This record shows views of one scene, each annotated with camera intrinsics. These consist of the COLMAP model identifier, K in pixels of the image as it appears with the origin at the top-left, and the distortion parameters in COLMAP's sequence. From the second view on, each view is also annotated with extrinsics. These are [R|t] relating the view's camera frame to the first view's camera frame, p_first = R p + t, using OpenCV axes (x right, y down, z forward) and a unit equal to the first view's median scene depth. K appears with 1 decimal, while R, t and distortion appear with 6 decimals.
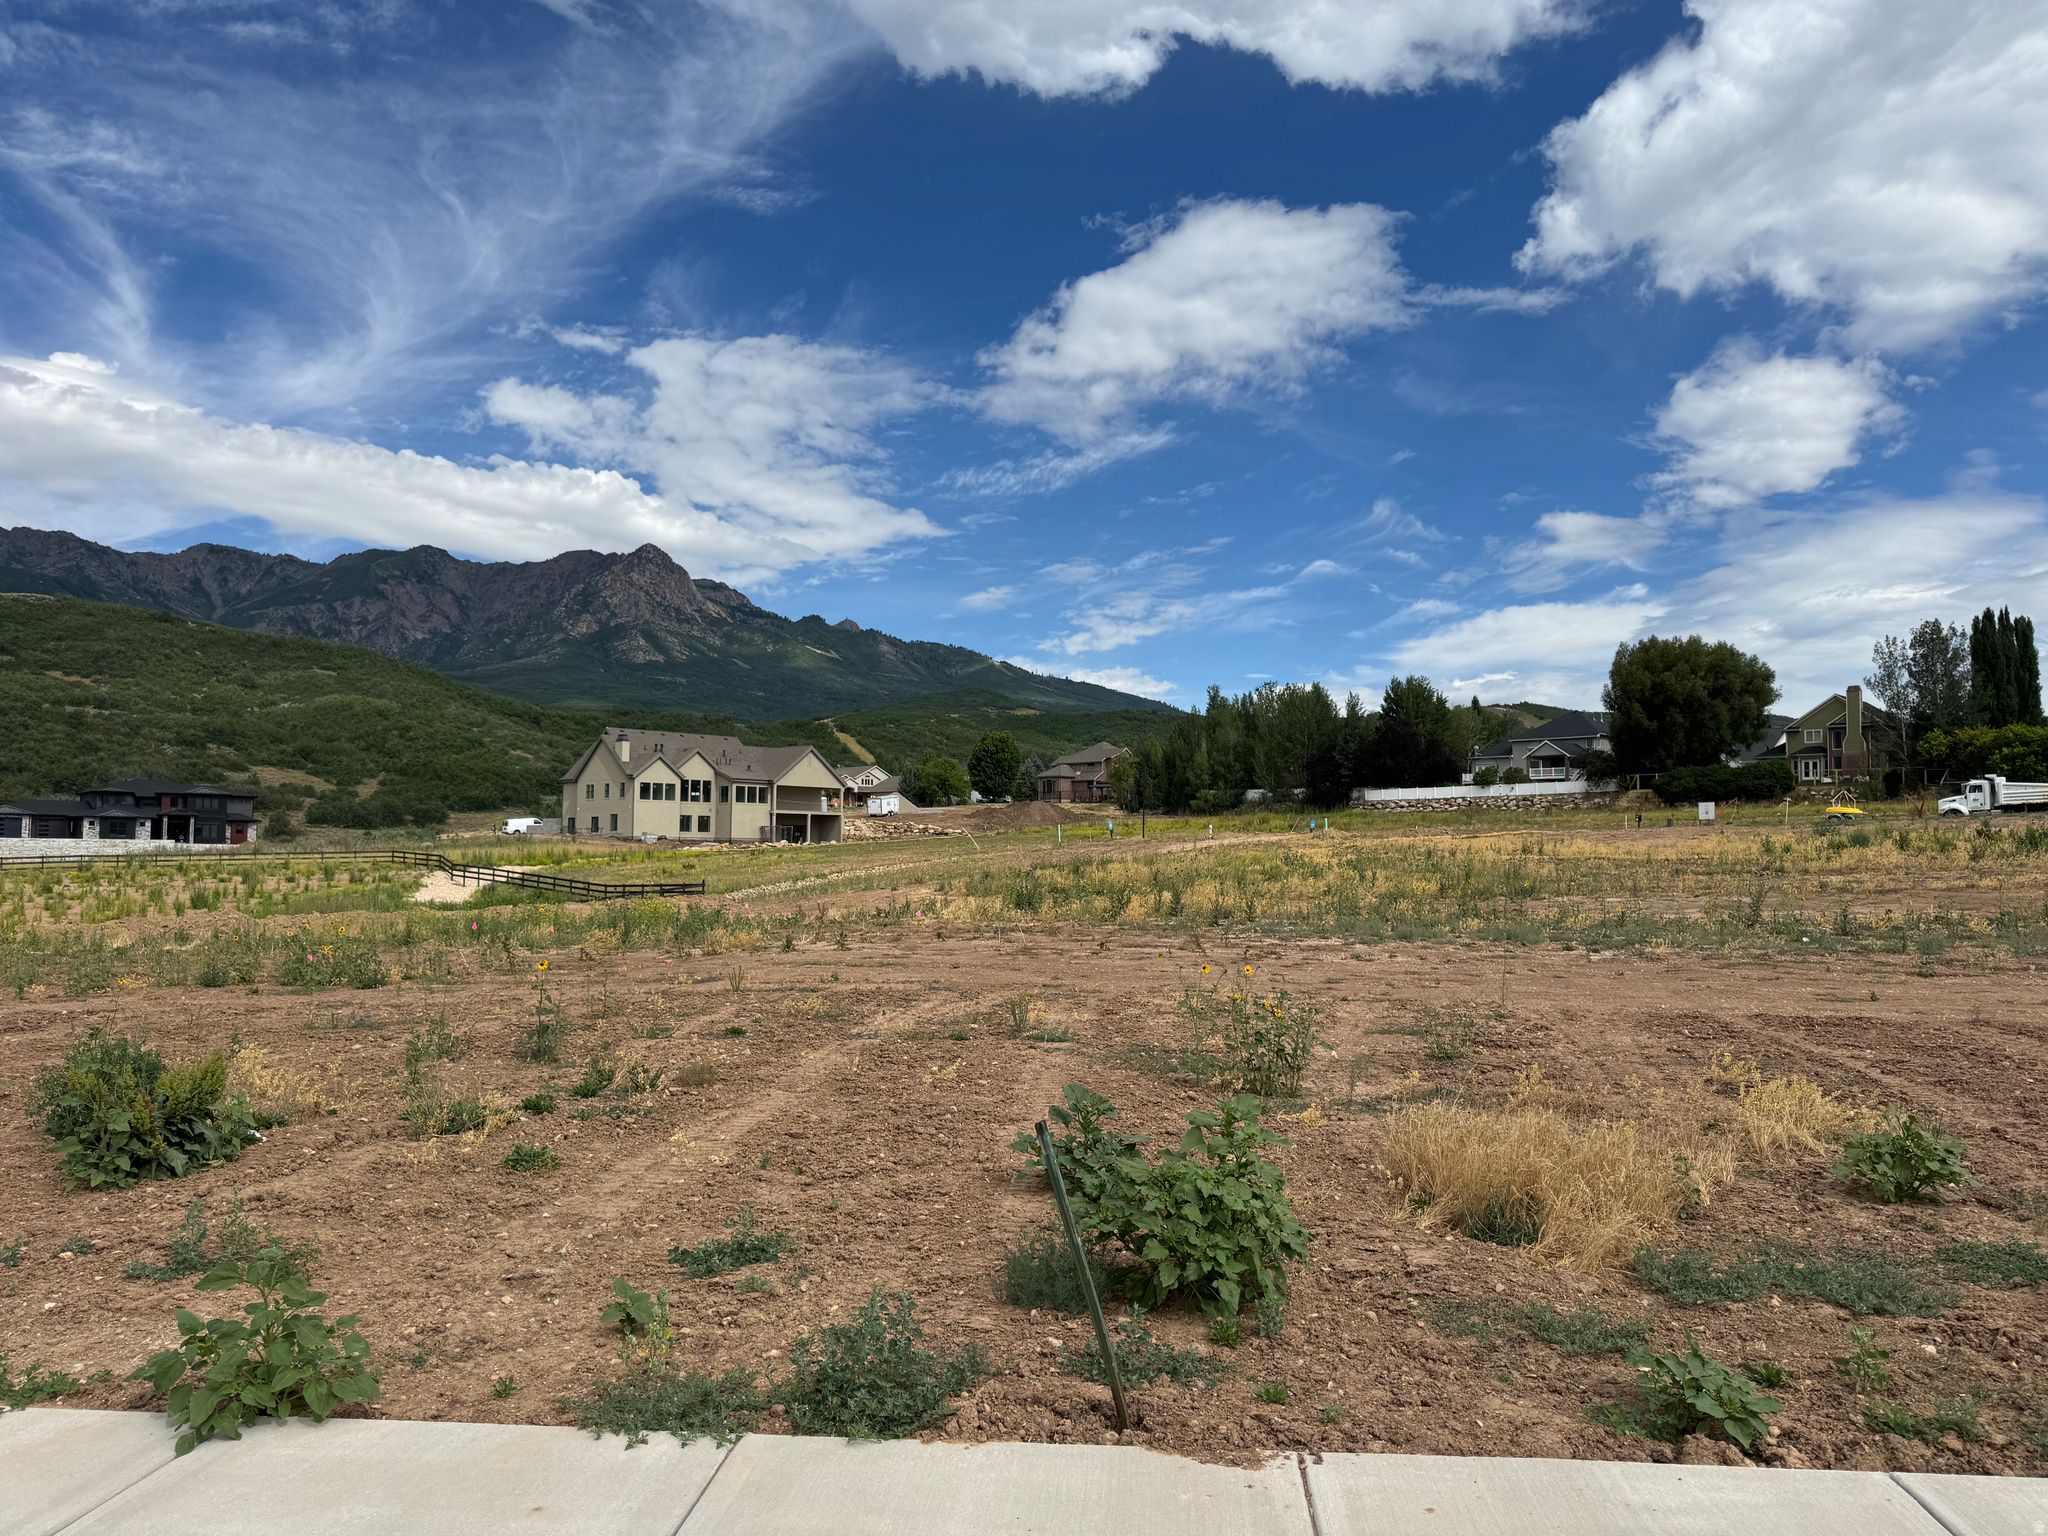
lens RADIAL K [[1439.9, 0, 1034.8], [0, 1439.9, 768.6], [0, 0, 1]] dist [0.089610, -0.100958]
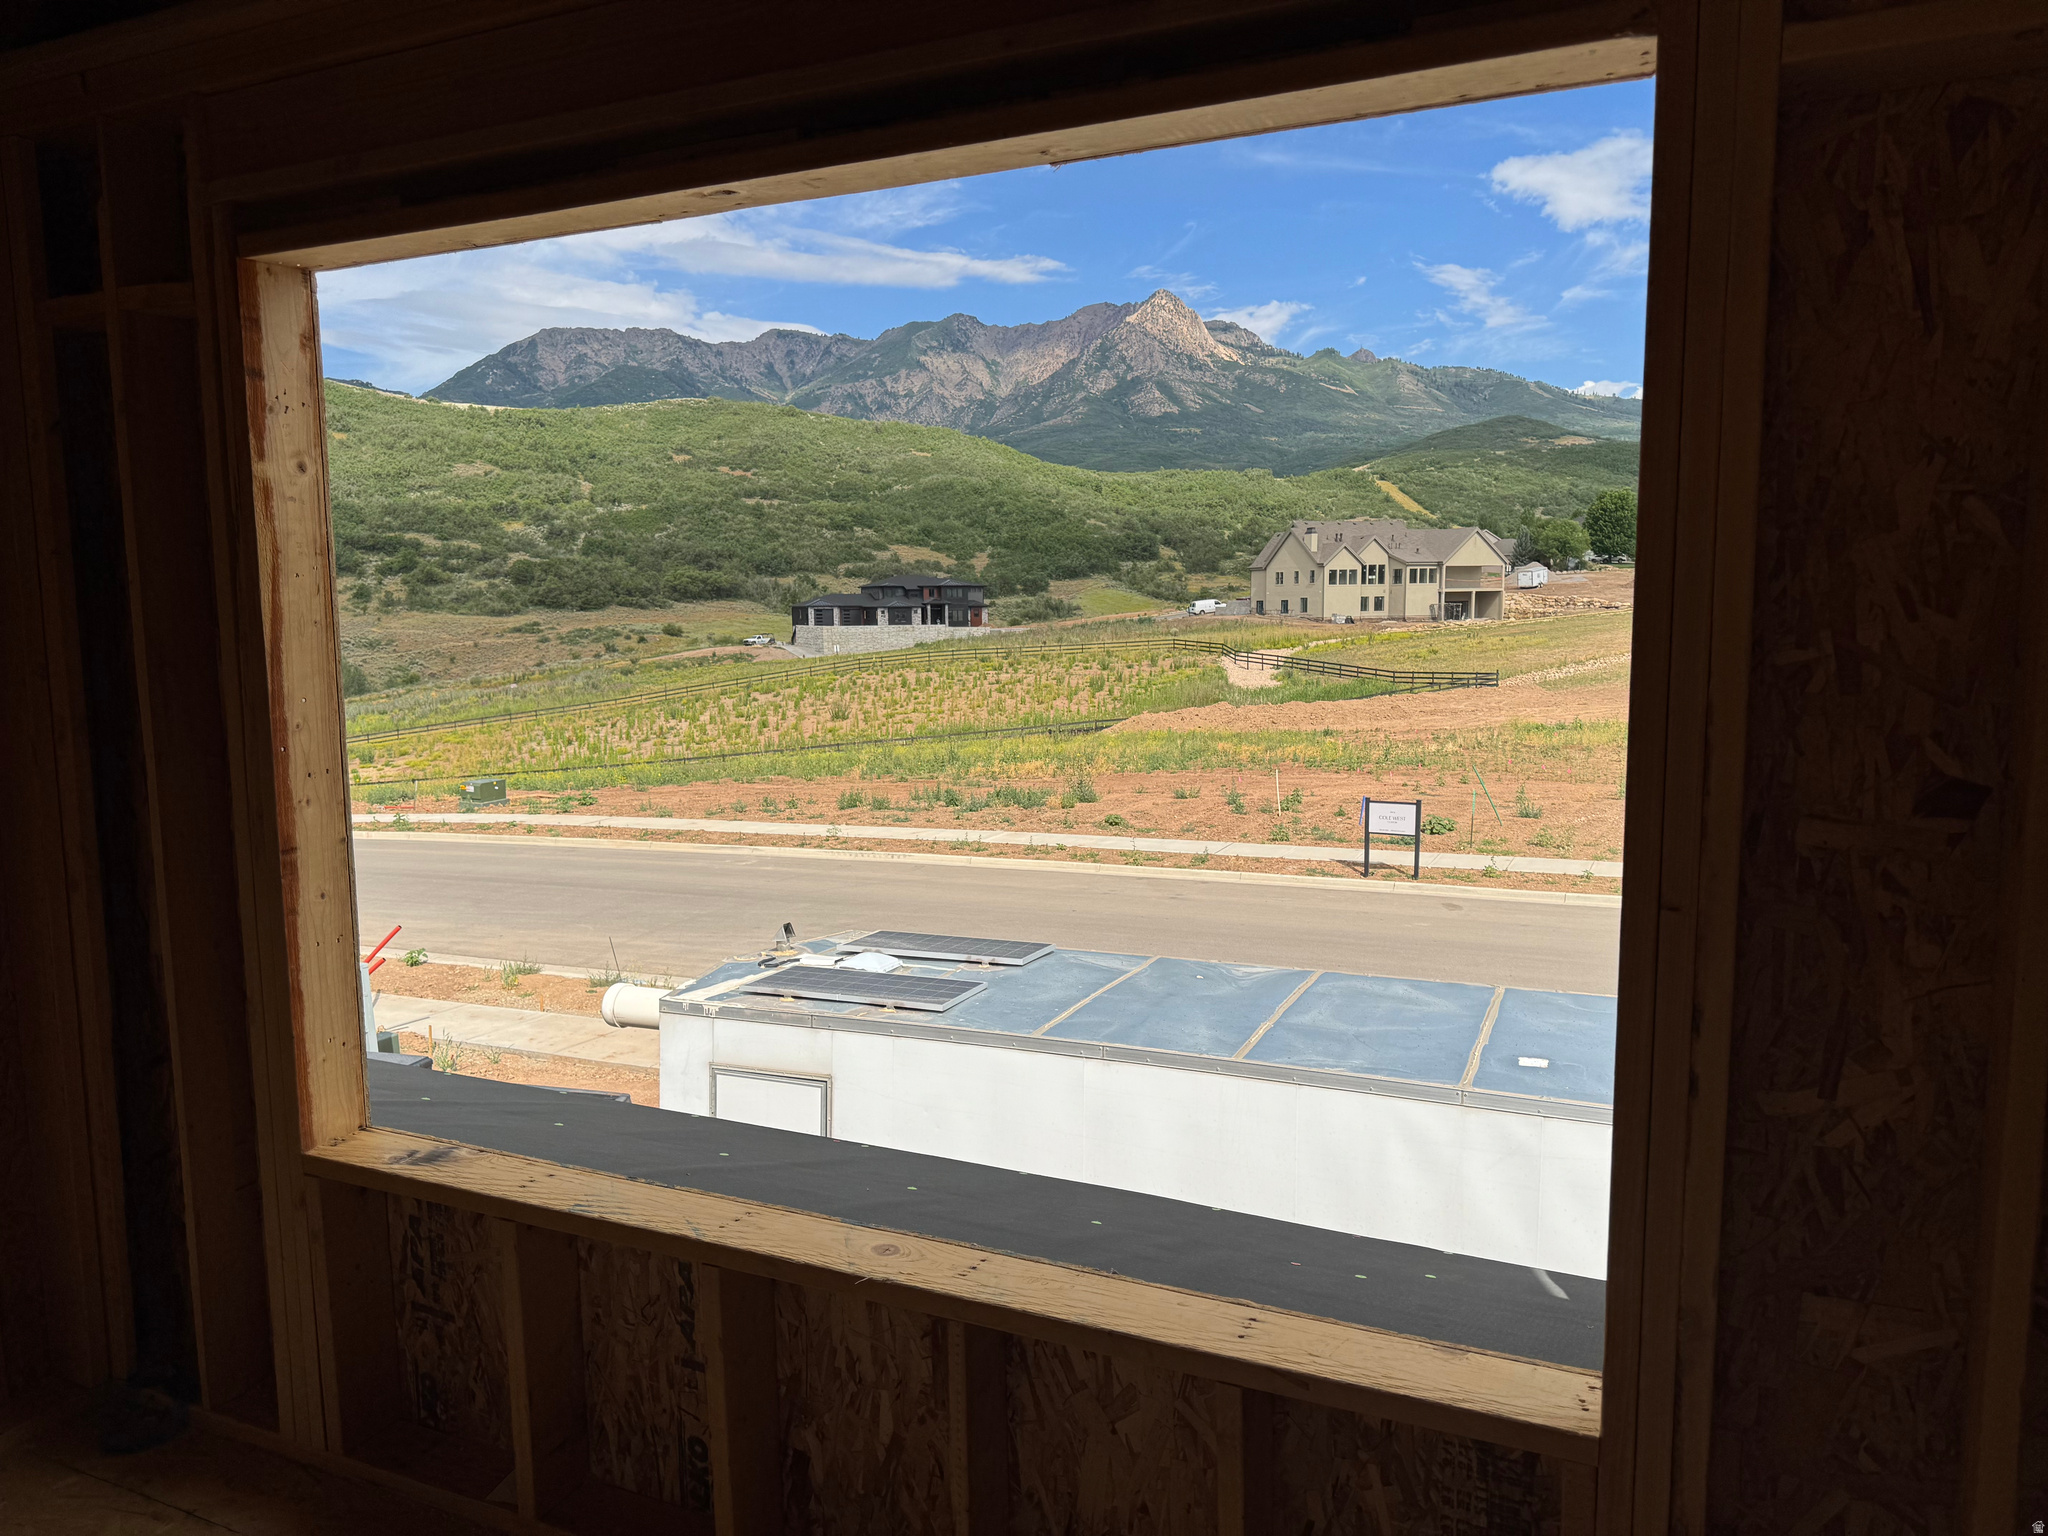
lens RADIAL K [[1439.9, 0, 1017.4], [0, 1439.9, 809.5], [0, 0, 1]] dist [0.089610, -0.100958]
pose [[0.940999, 0.024877, -0.337494, -0.096777], [0.043999, 0.979835, 0.194904, -0.033286], [0.335537, -0.198254, 0.920929, -0.151440]]
